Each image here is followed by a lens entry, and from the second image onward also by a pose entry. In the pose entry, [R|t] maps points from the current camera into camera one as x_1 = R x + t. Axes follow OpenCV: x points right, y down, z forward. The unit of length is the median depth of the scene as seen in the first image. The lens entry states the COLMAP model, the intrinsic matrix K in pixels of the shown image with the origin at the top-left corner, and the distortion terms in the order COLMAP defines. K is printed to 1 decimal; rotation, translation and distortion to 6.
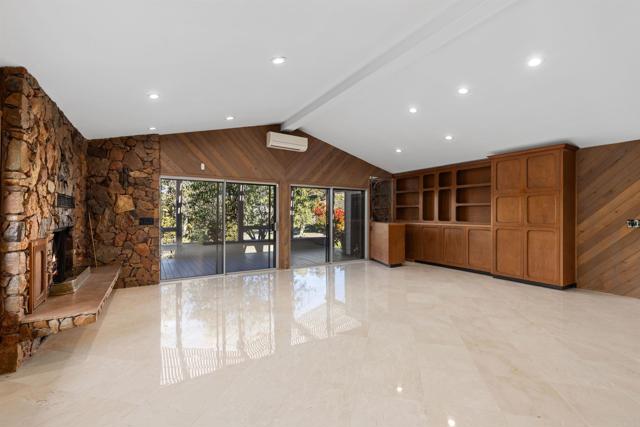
lens RADIAL K [[287.9, 0, 324.0], [0, 287.9, 212.4], [0, 0, 1]] dist [-0.002689, -0.000437]
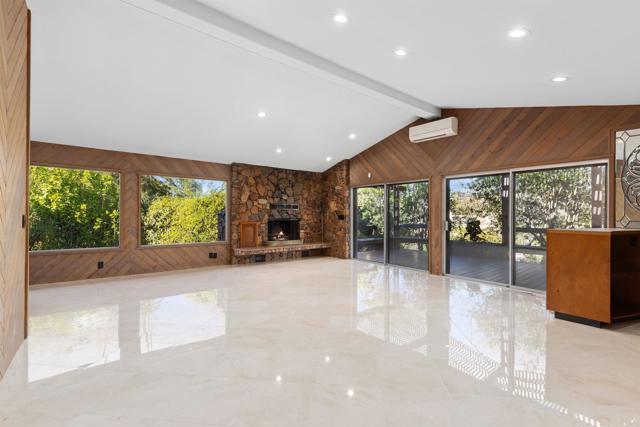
lens RADIAL K [[287.9, 0, 323.0], [0, 287.9, 212.5], [0, 0, 1]] dist [-0.002689, -0.000437]
pose [[0.114969, -0.005469, -0.993354, 0.938721], [0.007391, 0.999962, -0.004650, 0.012434], [0.993342, -0.006807, 0.115005, 0.739864]]
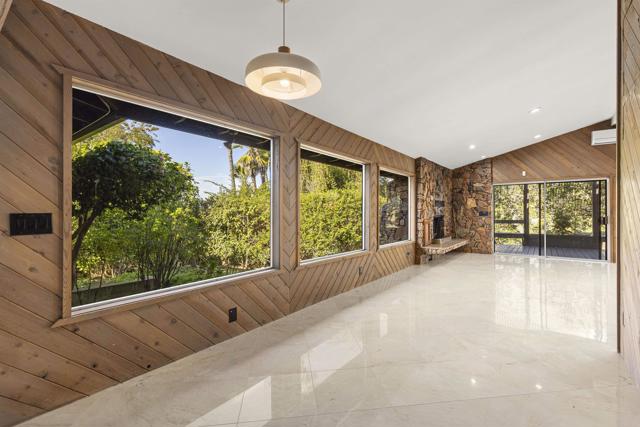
lens RADIAL K [[287.9, 0, 321.7], [0, 287.9, 212.1], [0, 0, 1]] dist [-0.002689, -0.000437]
pose [[0.356864, -0.003518, -0.934150, 0.571368], [0.014574, 0.999892, 0.001801, 0.006377], [0.934043, -0.014257, 0.356876, -0.424584]]
